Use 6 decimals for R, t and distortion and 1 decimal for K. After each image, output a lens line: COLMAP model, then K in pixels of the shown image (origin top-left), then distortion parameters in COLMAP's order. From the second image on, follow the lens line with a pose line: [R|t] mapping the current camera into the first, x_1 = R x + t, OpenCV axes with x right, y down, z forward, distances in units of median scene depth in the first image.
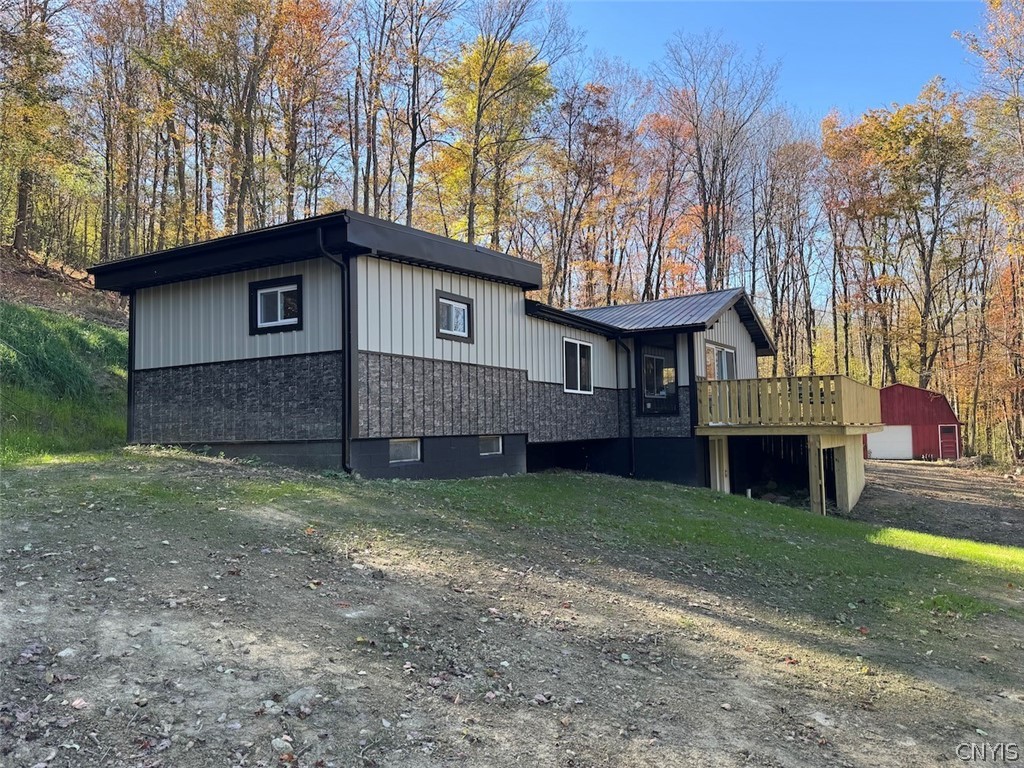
lens RADIAL K [[713.2, 0, 510.7], [0, 713.2, 387.0], [0, 0, 1]] dist [0.027788, 0.000002]
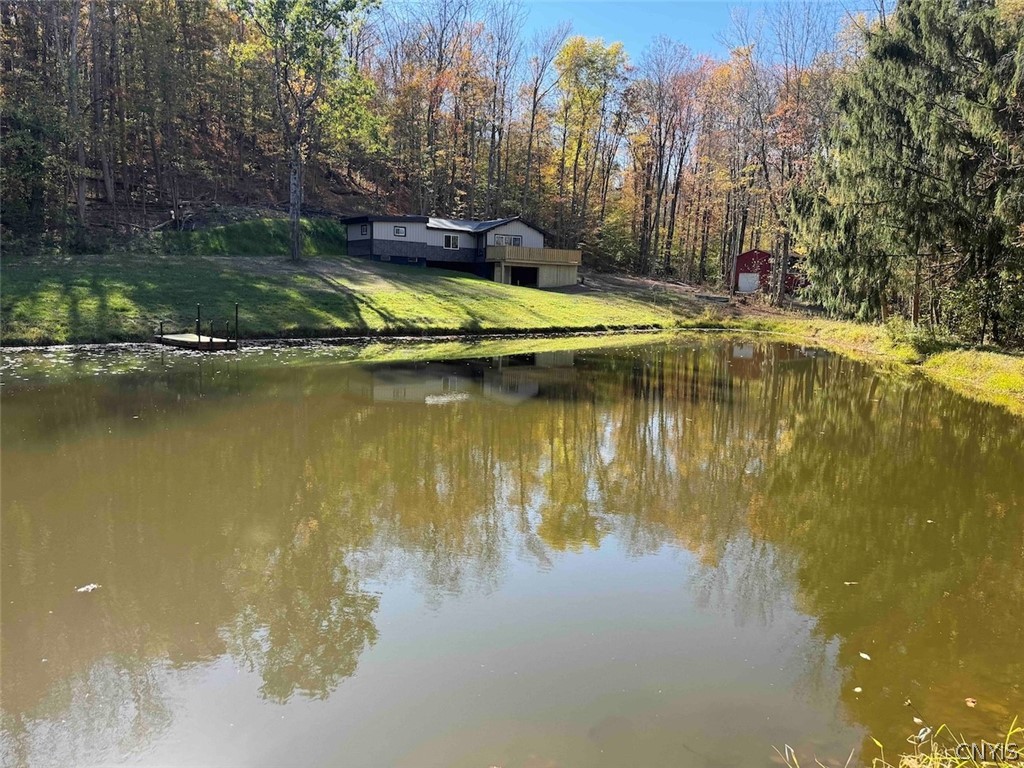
lens RADIAL K [[713.2, 0, 513.2], [0, 713.2, 383.1], [0, 0, 1]] dist [0.027788, 0.000002]
pose [[0.906201, 0.105427, -0.409493, 2.697392], [-0.026911, 0.980836, 0.192970, -0.044031], [0.421990, -0.163850, 0.891671, -3.153552]]
